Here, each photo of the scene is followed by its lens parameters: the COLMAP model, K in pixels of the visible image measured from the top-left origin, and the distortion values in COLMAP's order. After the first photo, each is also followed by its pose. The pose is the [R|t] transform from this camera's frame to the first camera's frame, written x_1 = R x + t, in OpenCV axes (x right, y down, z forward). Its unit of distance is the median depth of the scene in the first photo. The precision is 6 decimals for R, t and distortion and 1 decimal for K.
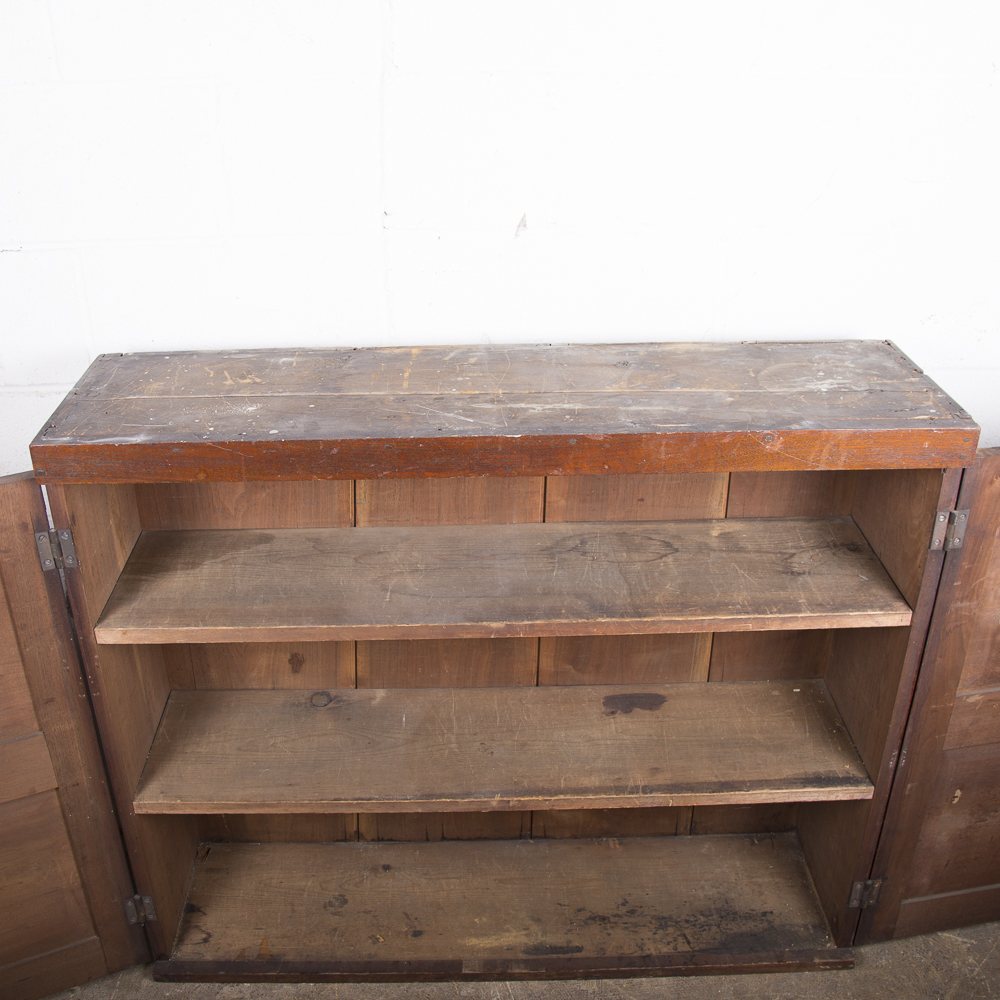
lens RADIAL K [[1126.9, 0, 467.9], [0, 1126.9, 497.2], [0, 0, 1]] dist [-0.138330, 0.085913]
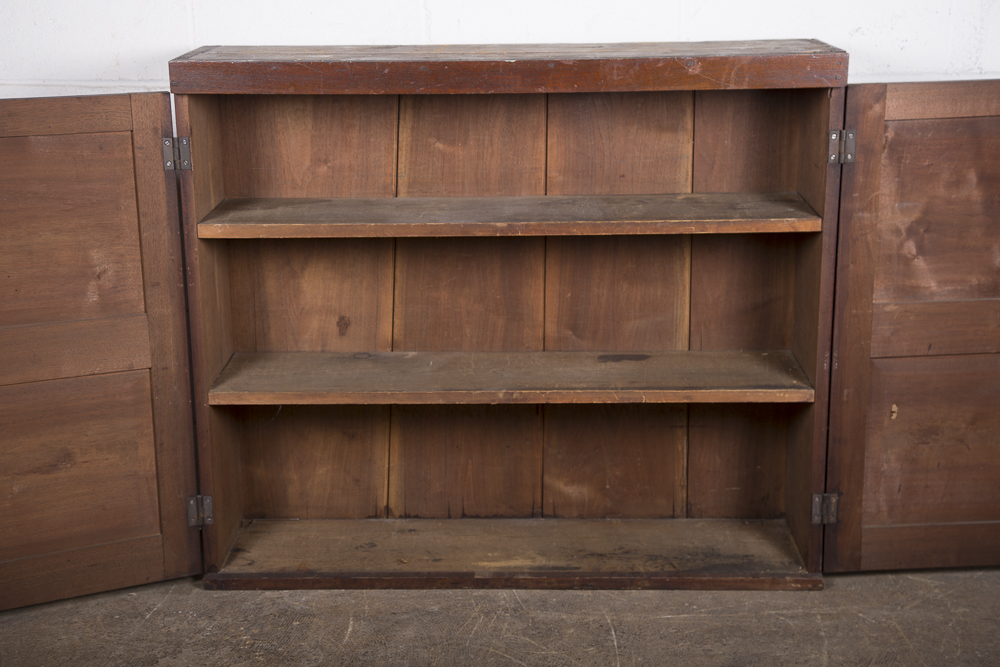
lens RADIAL K [[1587.1, 0, 493.4], [0, 1587.1, 334.1], [0, 0, 1]] dist [0.216690, 0.014798]
pose [[0.999395, 0.011174, -0.032929, 0.075090], [-0.017956, 0.976774, -0.213520, 0.602897], [0.029779, 0.213983, 0.976383, -0.769740]]
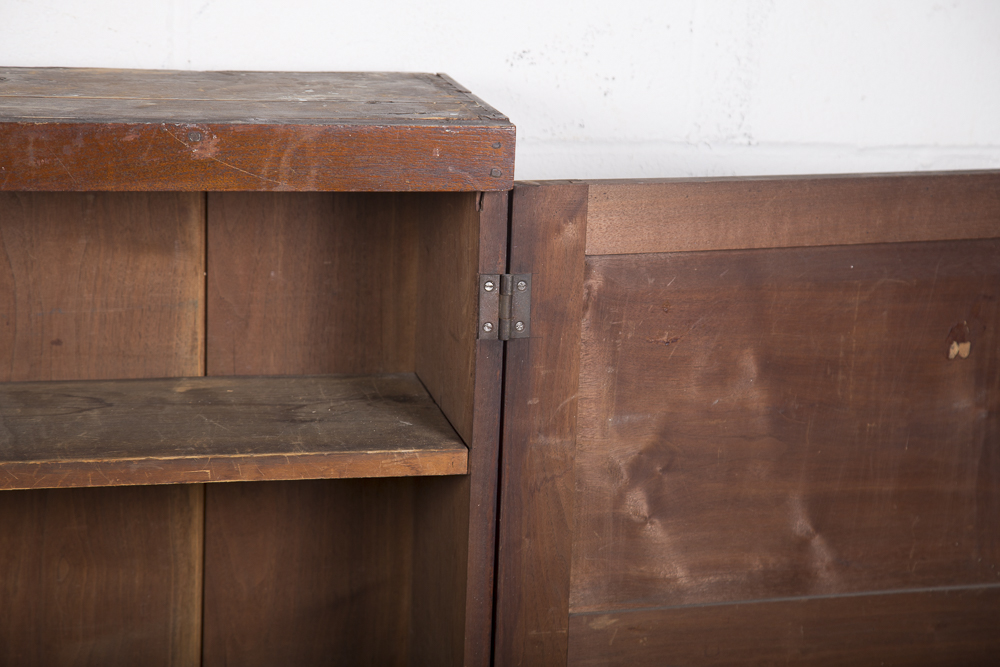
lens RADIAL K [[2742.6, 0, 498.8], [0, 2742.6, 338.5], [0, 0, 1]] dist [0.544645, 0.559865]
pose [[0.981031, 0.003177, 0.193827, 0.104996], [0.044431, 0.969564, -0.240775, 0.396266], [-0.188692, 0.244819, 0.951030, -0.493669]]
